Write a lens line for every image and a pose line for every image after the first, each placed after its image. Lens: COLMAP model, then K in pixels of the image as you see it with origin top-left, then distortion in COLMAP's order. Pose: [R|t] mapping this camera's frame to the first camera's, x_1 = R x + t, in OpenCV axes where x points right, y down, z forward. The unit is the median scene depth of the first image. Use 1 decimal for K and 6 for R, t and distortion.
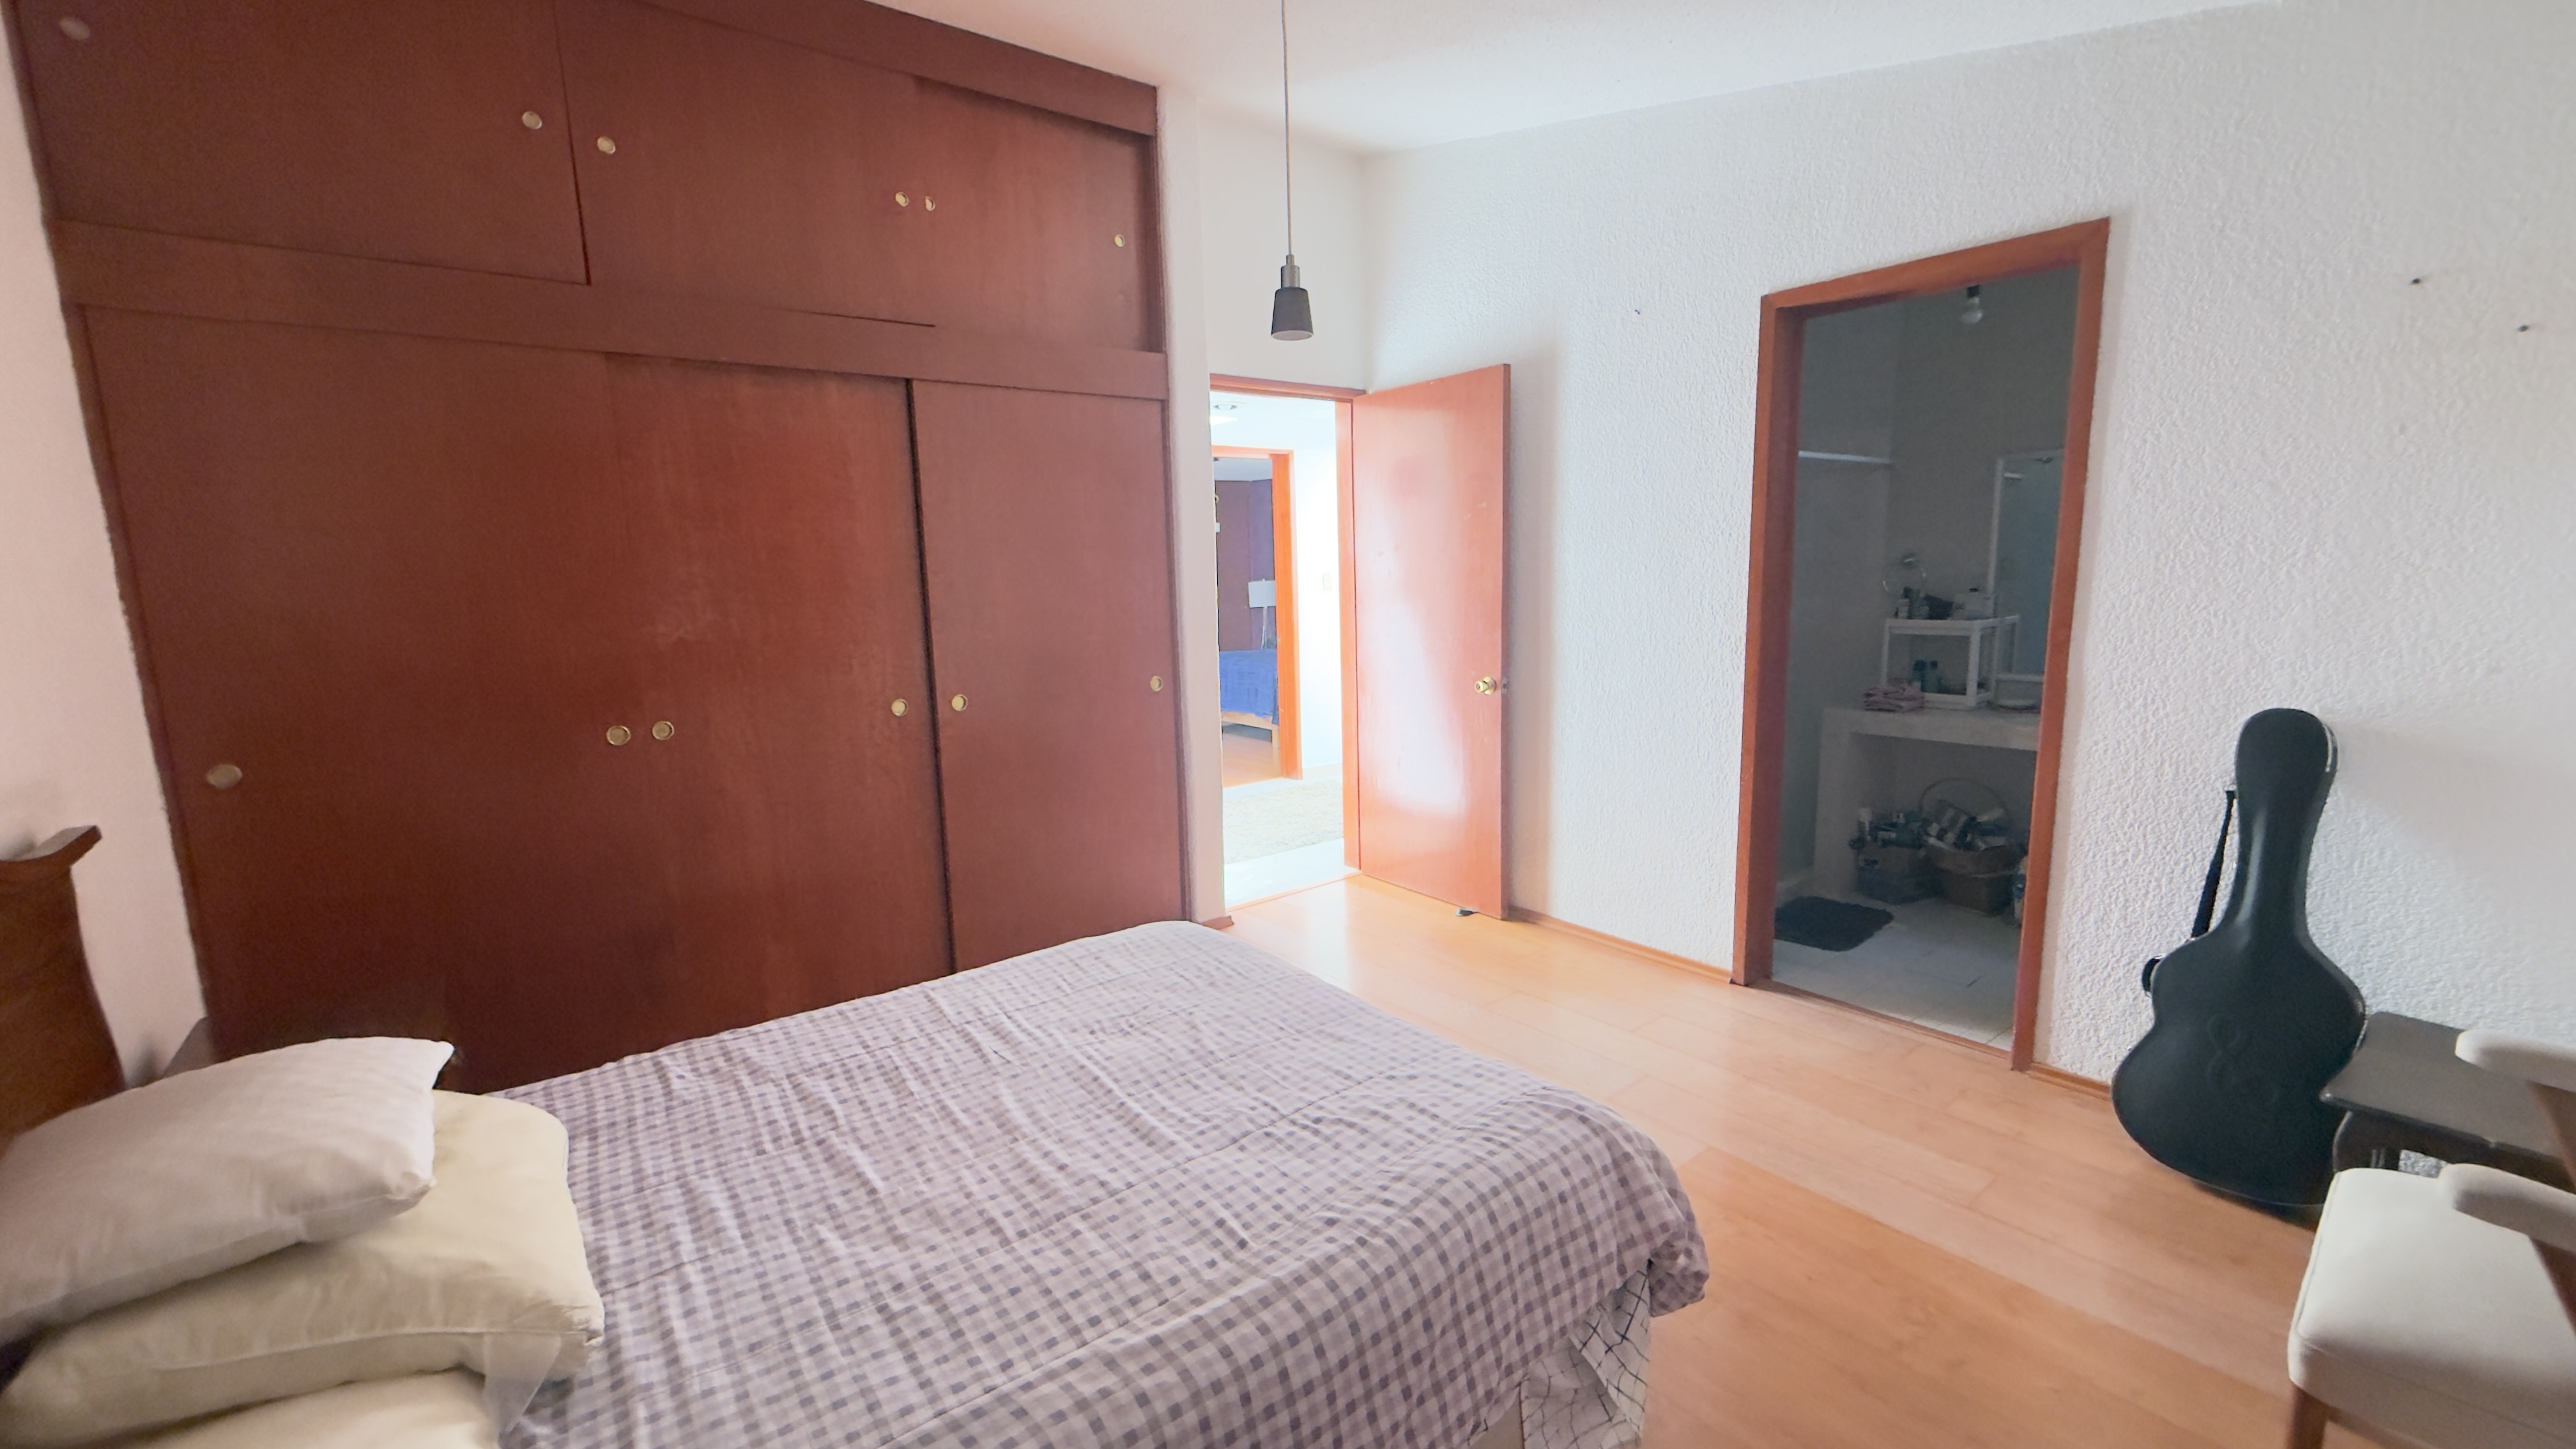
lens RADIAL K [[1027.0, 0, 1287.4], [0, 1027.0, 729.9], [0, 0, 1]] dist [0.000573, 0.000004]
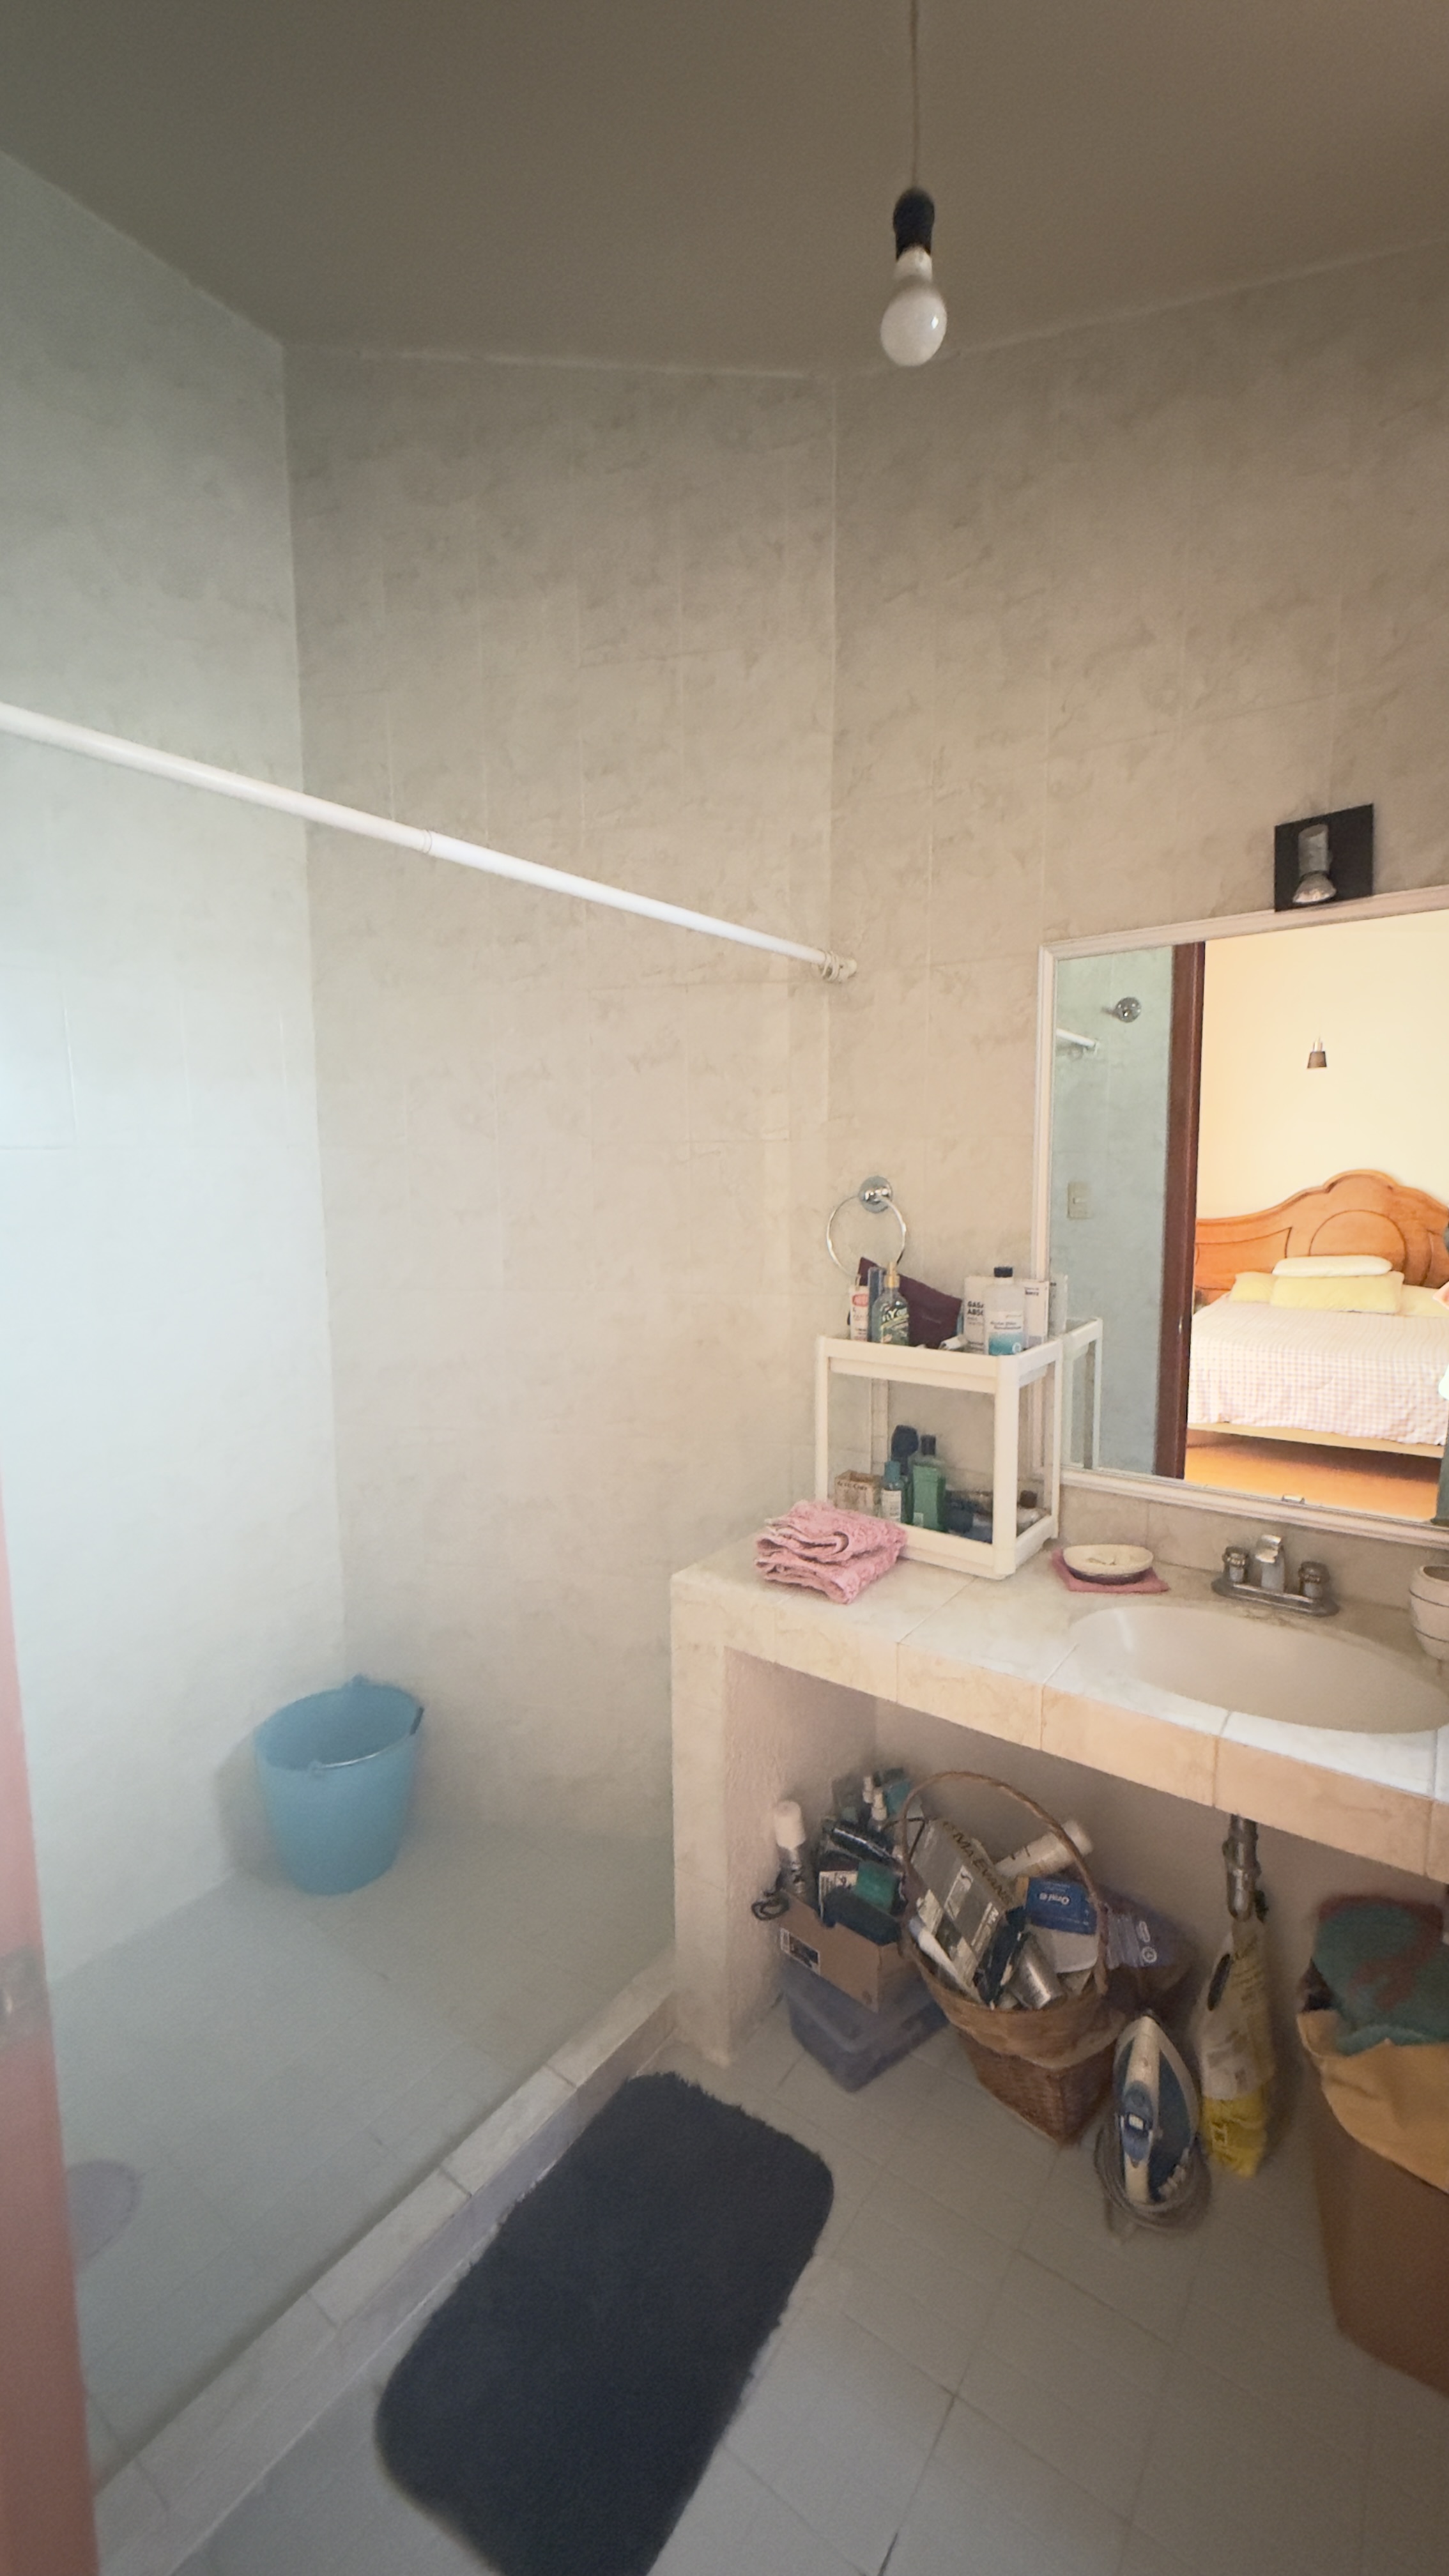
lens RADIAL K [[1027.0, 0, 724.9], [0, 1027.0, 1280.7], [0, 0, 1]] dist [0.000573, 0.000004]
pose [[0.963130, -0.012065, 0.268767, 0.448587], [0.024580, 0.998762, -0.043246, -0.117116], [-0.267913, 0.048258, 0.962234, 0.632363]]
